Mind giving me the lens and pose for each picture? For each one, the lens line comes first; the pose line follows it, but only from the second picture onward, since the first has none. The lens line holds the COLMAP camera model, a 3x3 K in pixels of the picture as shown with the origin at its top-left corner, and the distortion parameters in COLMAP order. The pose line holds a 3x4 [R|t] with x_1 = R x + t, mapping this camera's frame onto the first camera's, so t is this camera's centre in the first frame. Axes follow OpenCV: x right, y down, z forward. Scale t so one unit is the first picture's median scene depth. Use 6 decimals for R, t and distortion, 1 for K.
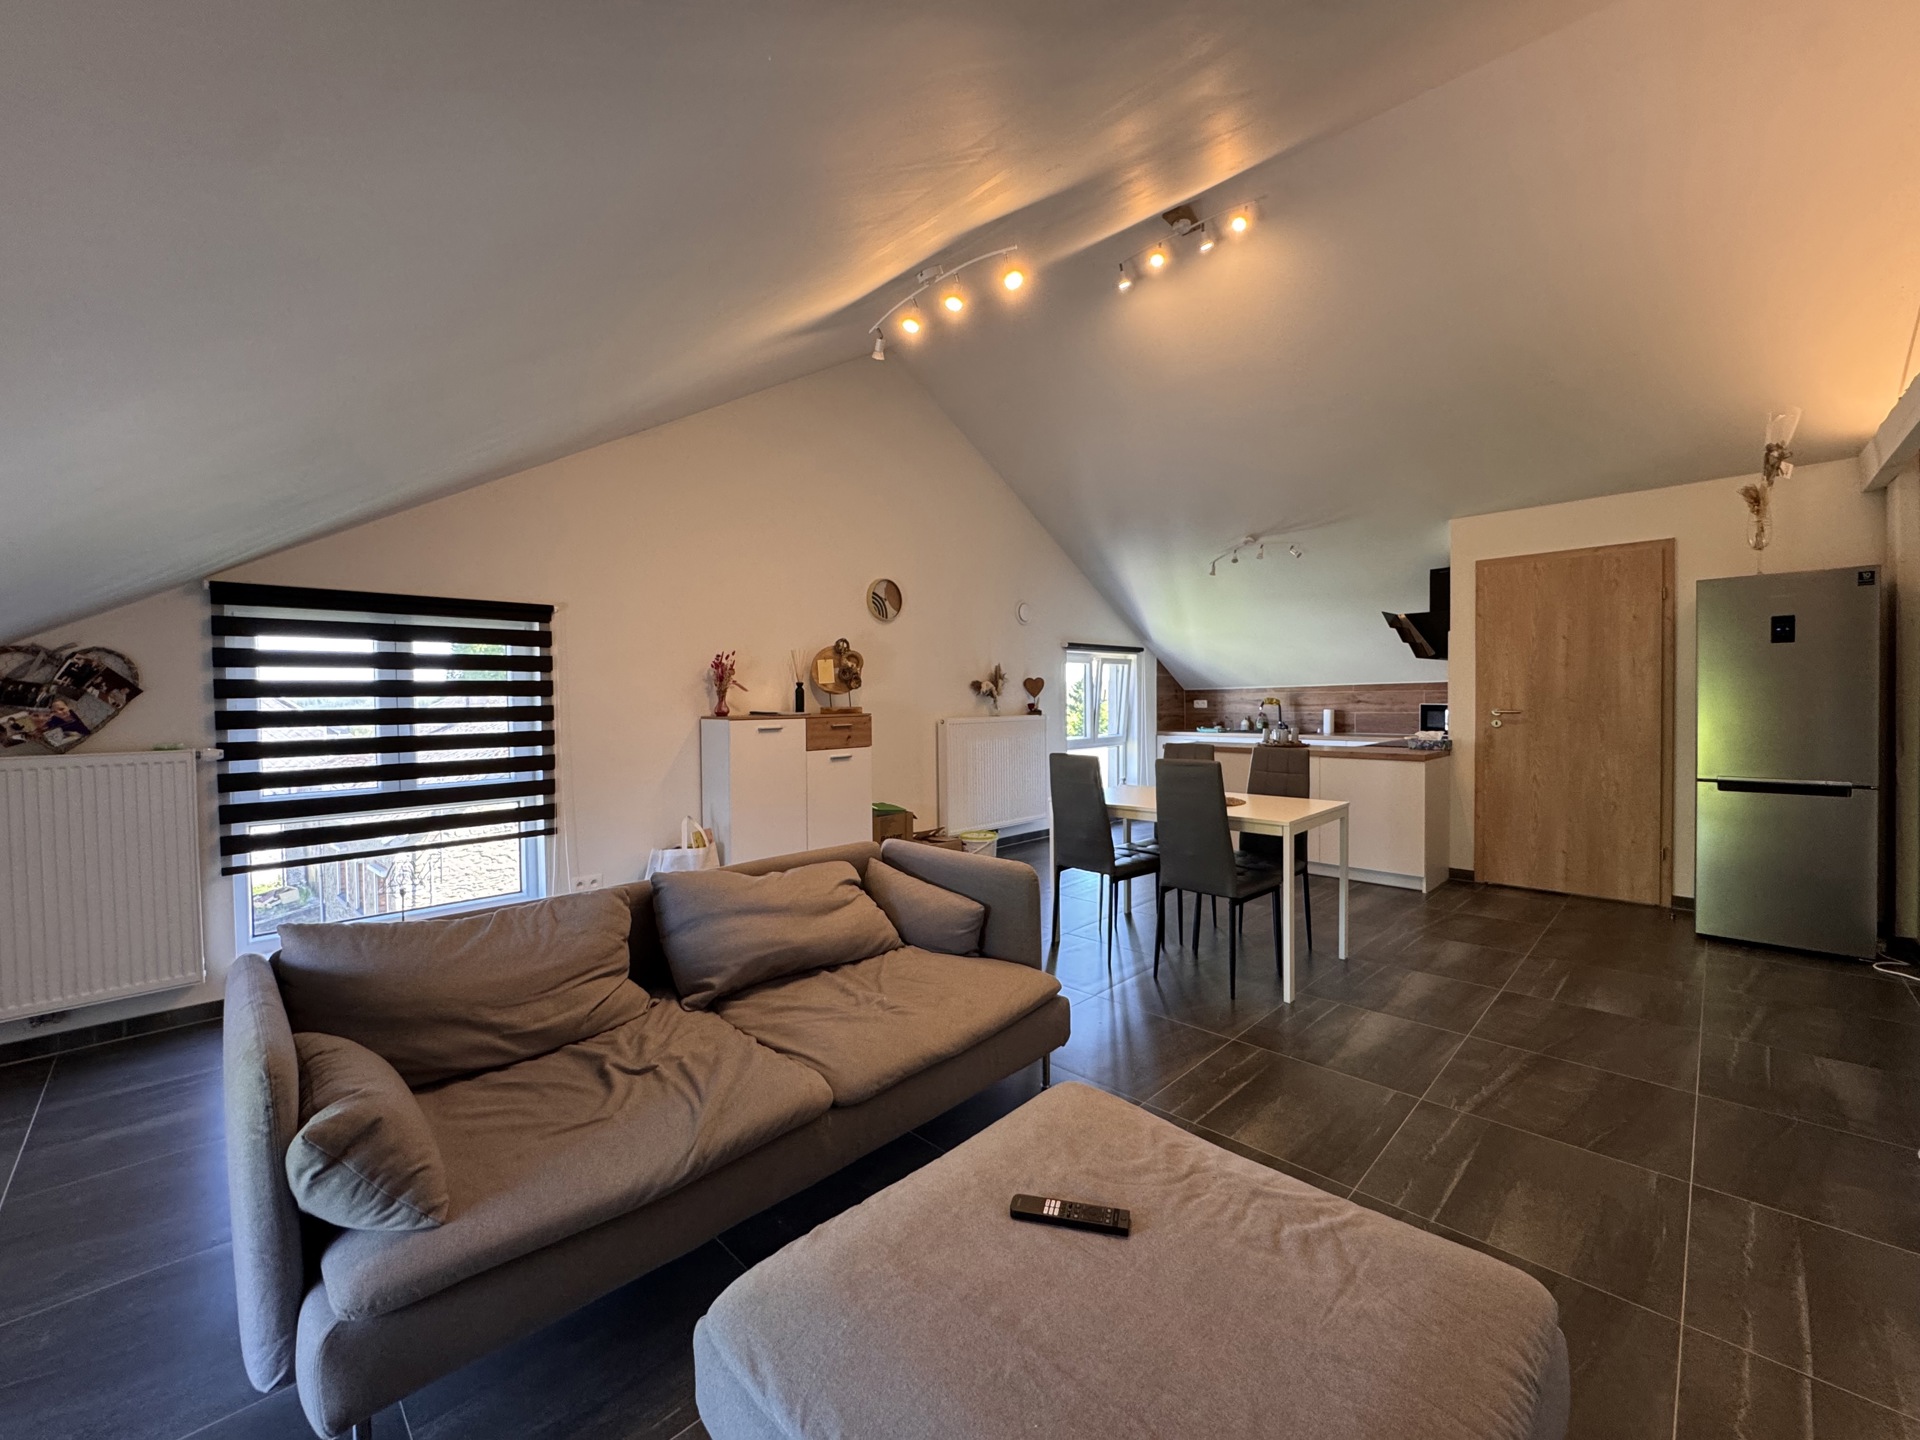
lens RADIAL K [[768.3, 0, 958.7], [0, 768.3, 717.2], [0, 0, 1]] dist [-0.002720, 0.000311]
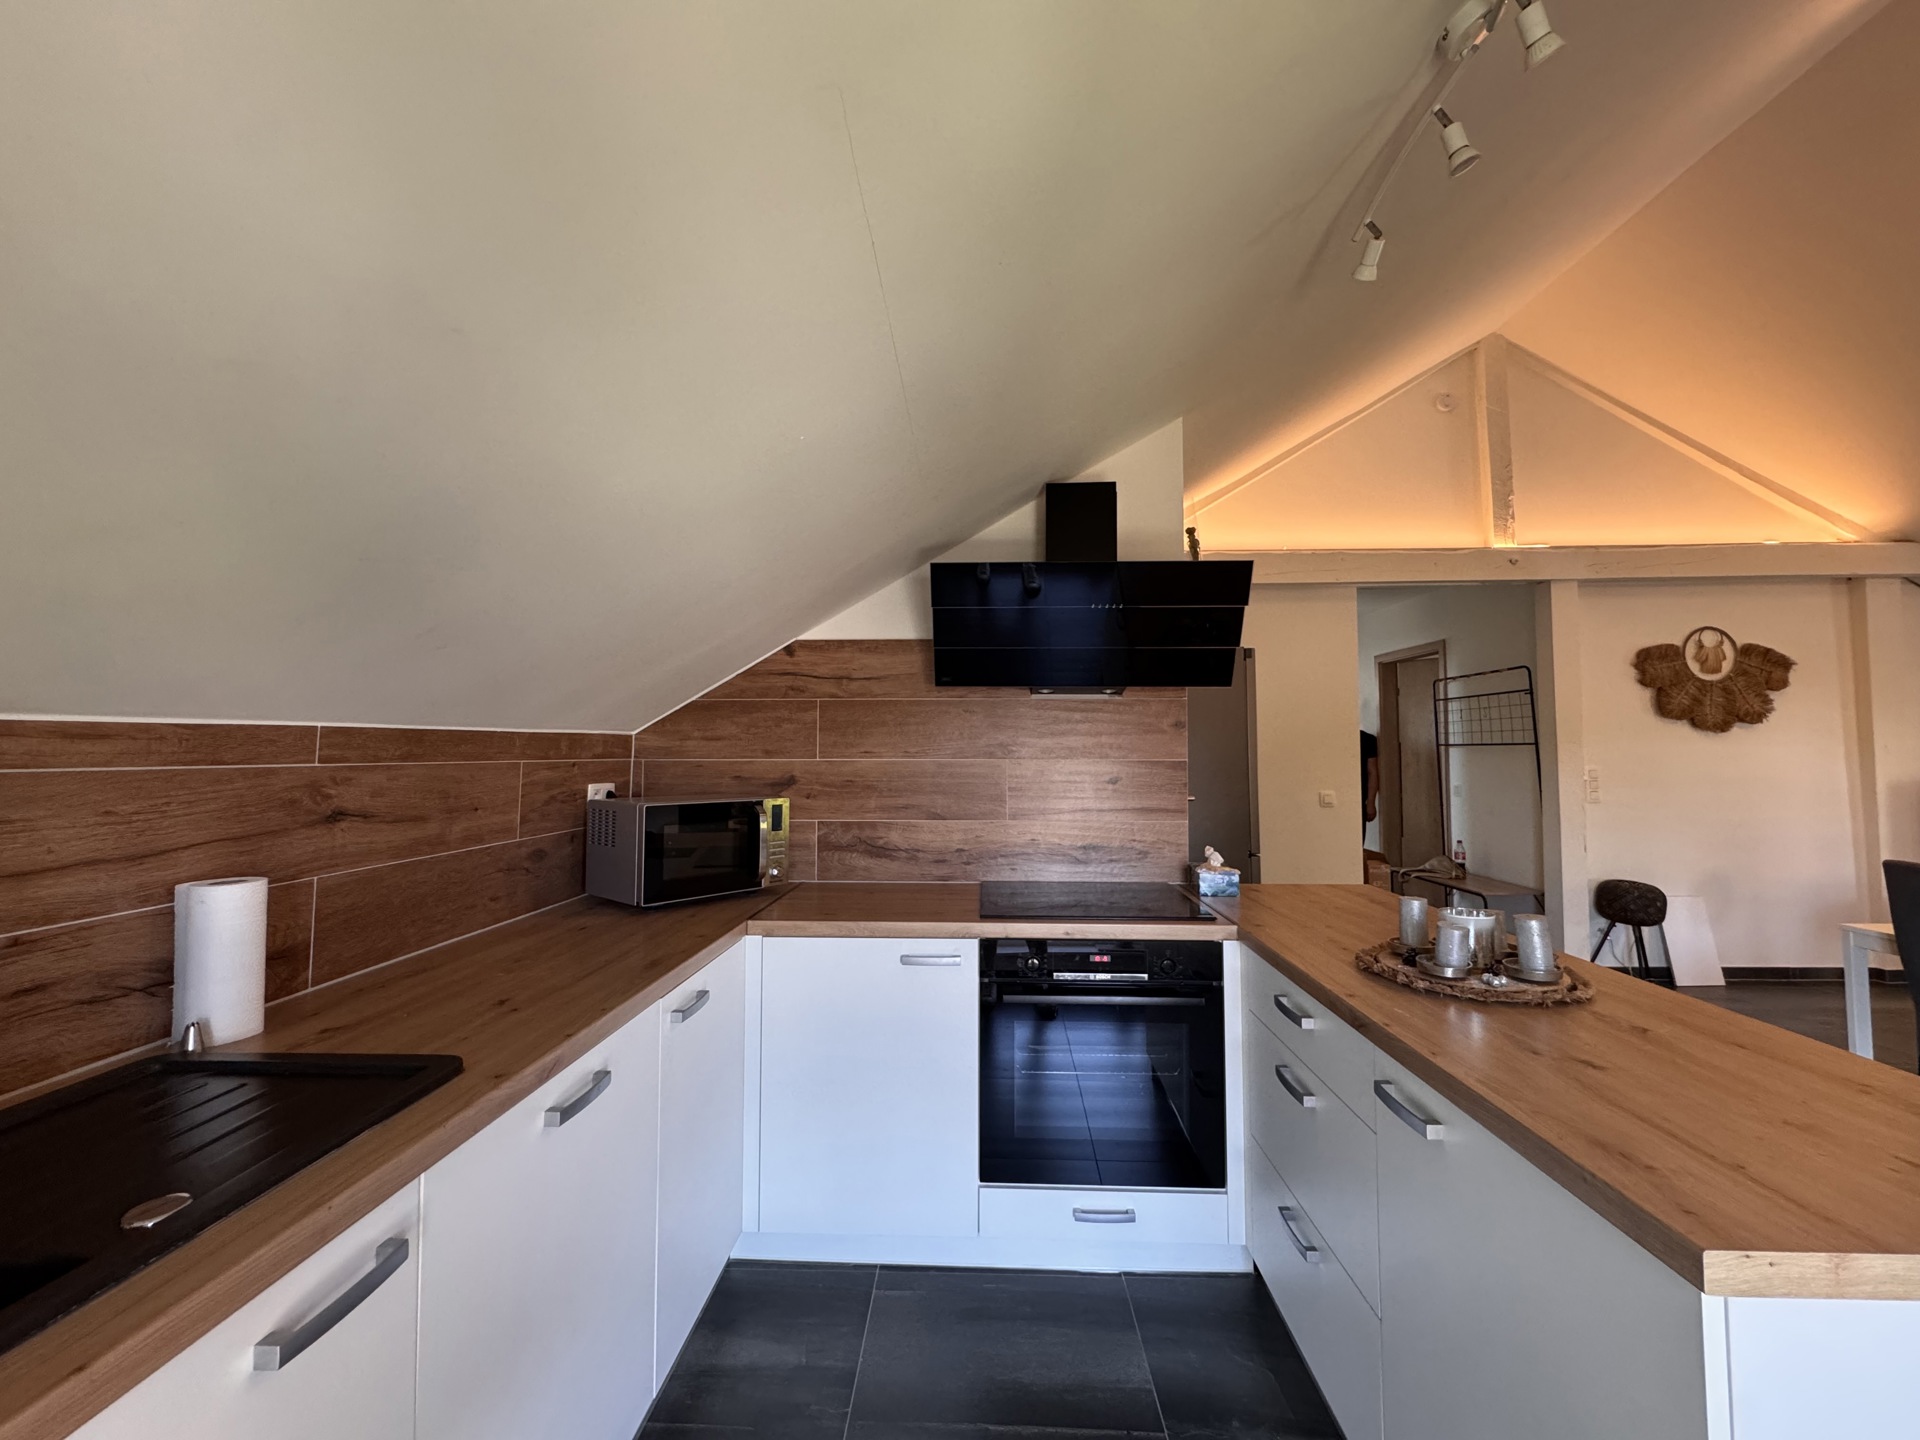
lens RADIAL K [[768.3, 0, 956.2], [0, 768.3, 718.2], [0, 0, 1]] dist [-0.002720, 0.000311]
pose [[-0.684062, 0.043025, 0.728154, 0.395105], [0.024569, 0.999052, -0.035951, -0.049191], [-0.729010, -0.006702, -0.684471, 1.469000]]
